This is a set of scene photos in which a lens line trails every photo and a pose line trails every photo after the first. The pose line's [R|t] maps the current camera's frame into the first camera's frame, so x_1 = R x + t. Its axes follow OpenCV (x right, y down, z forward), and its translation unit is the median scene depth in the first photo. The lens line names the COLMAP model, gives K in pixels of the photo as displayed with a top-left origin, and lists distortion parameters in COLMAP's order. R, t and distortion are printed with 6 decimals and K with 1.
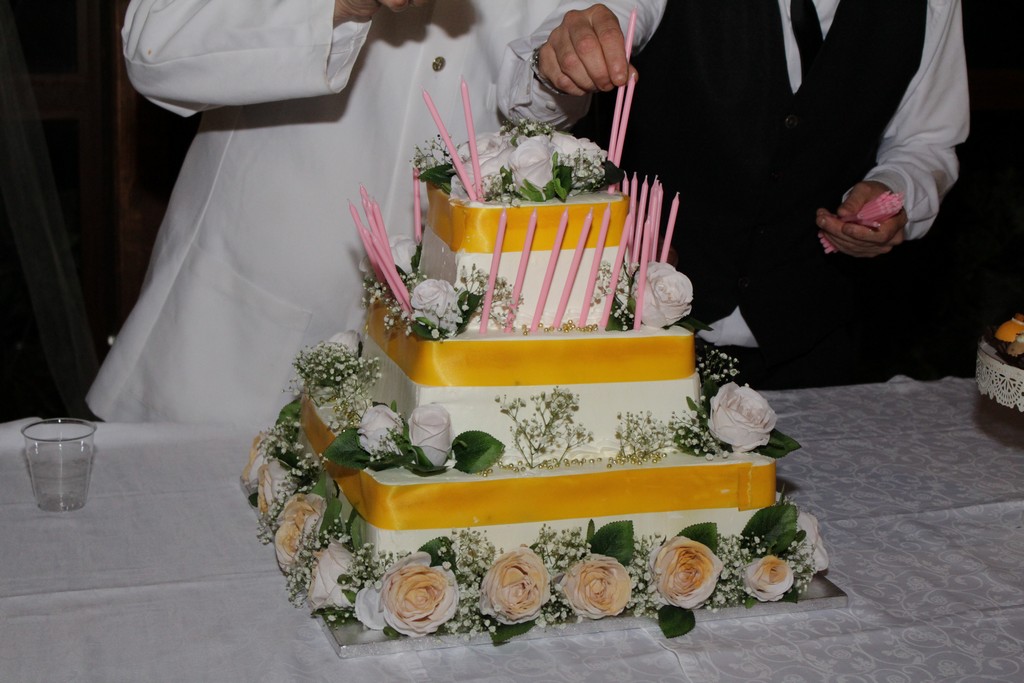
lens RADIAL K [[1875.2, 0, 510.9], [0, 1875.2, 347.5], [0, 0, 1]] dist [-0.055470, 0.000000]
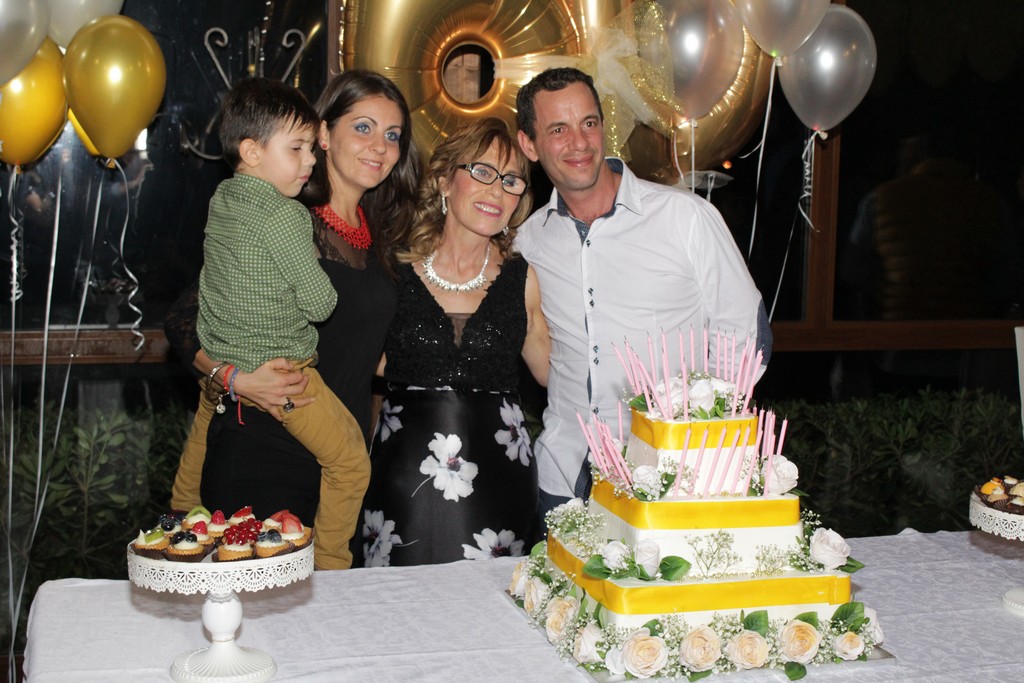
lens RADIAL K [[1502.1, 0, 482.9], [0, 1502.1, 332.4], [0, 0, 1]] dist [-0.079588, 0.000000]
pose [[0.999061, -0.004050, -0.043133, -0.128035], [-0.001509, 0.991763, -0.128075, 0.017683], [0.043296, 0.128020, 0.990826, -0.354372]]
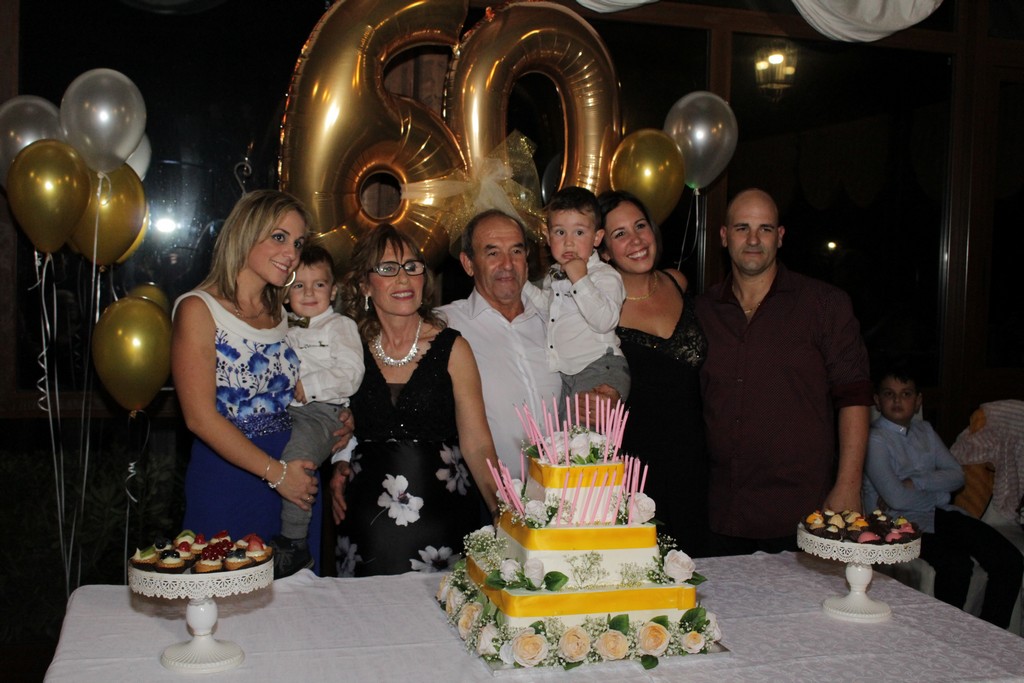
lens RADIAL K [[1148.2, 0, 495.5], [0, 1148.2, 348.8], [0, 0, 1]] dist [-0.104497, 0.000000]
pose [[0.999396, -0.000913, -0.034746, -0.040471], [-0.004995, 0.985505, -0.169572, 0.015543], [0.034397, 0.169643, 0.984905, -0.329938]]
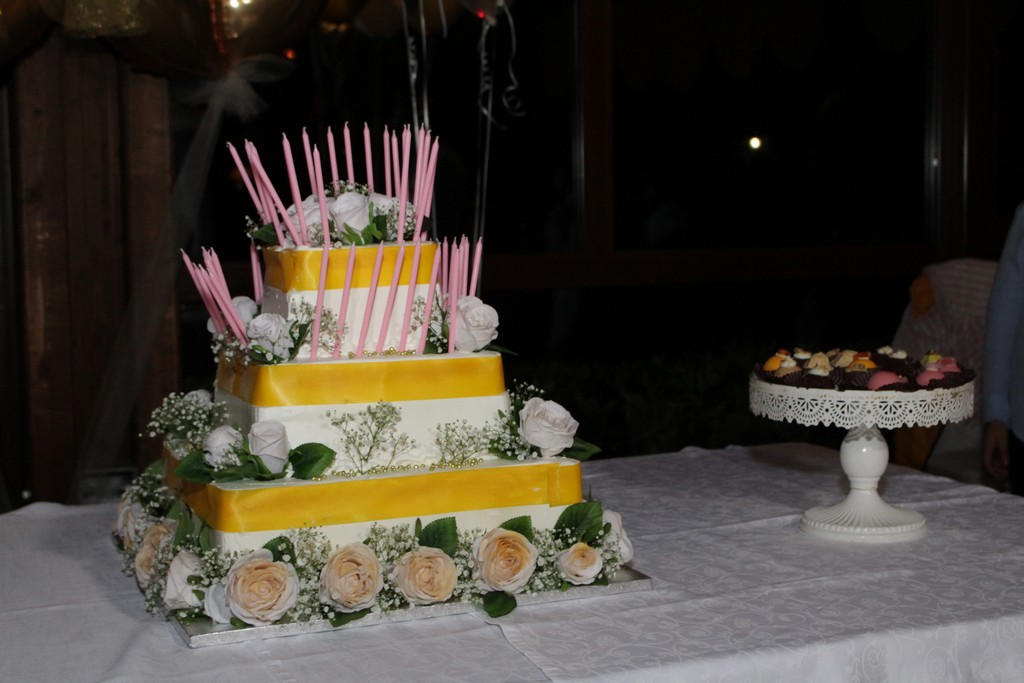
lens RADIAL K [[1502.1, 0, 532.1], [0, 1502.1, 351.3], [0, 0, 1]] dist [-0.079588, 0.000000]
pose [[0.993731, -0.049667, 0.100159, 0.025541], [0.063078, 0.988765, -0.135517, 0.117690], [-0.092303, 0.140985, 0.985699, 0.100753]]
